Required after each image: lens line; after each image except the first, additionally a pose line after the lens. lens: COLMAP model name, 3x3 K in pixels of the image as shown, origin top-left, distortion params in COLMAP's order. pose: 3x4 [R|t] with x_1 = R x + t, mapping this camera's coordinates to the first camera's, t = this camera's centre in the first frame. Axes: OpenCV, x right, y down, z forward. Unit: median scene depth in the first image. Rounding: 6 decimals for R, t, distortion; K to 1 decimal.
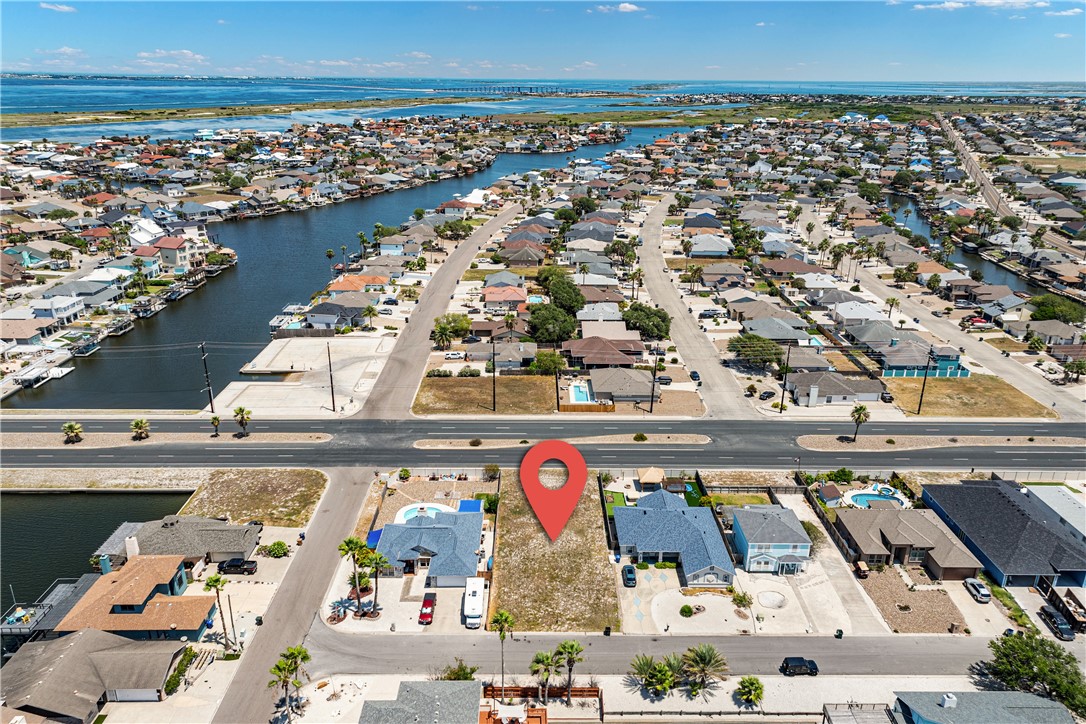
lens RADIAL K [[760.5, 0, 543.0], [0, 760.5, 362.0], [0, 0, 1]] dist [0.036752, -0.030916]
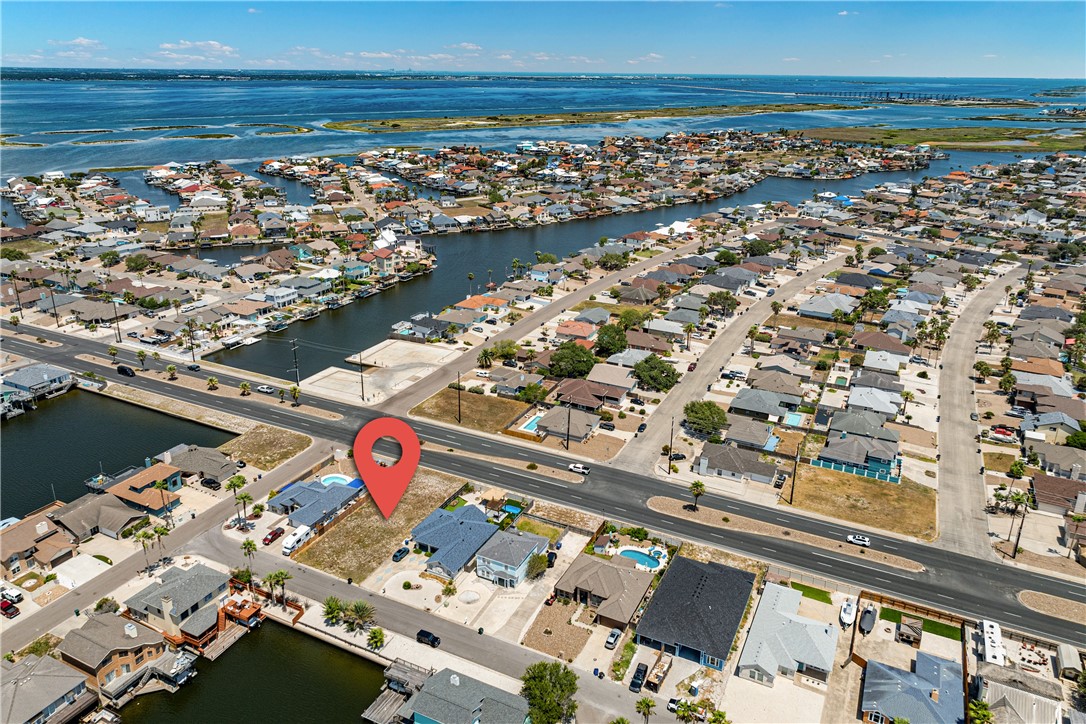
lens RADIAL K [[744.5, 0, 543.0], [0, 744.5, 362.0], [0, 0, 1]] dist [0.002555, -0.006452]
pose [[0.892595, 0.165697, -0.419306, 0.585062], [-0.161104, 0.985836, 0.046624, -0.122588], [0.421092, 0.025936, 0.906647, -0.110104]]
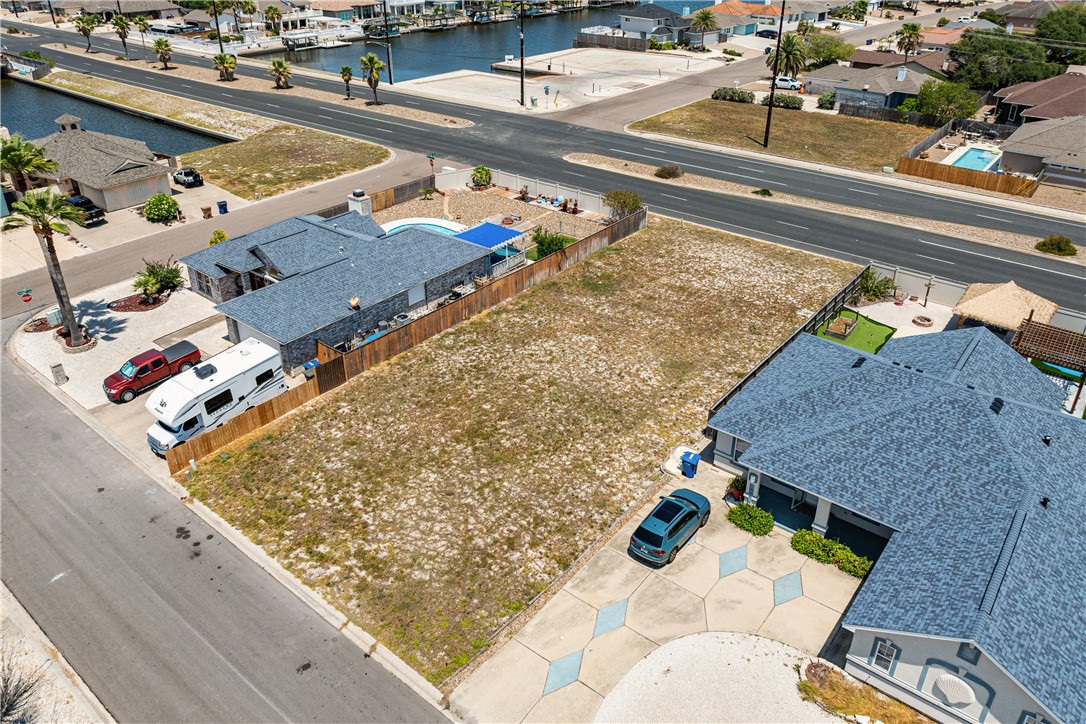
lens RADIAL K [[784.1, 0, 543.8], [0, 784.1, 318.7], [0, 0, 1]] dist [-0.031484, -0.005877]
pose [[0.774865, 0.284250, -0.564612, 0.145202], [-0.217886, 0.958558, 0.183557, 0.109615], [0.593389, -0.019211, 0.804686, 0.494386]]
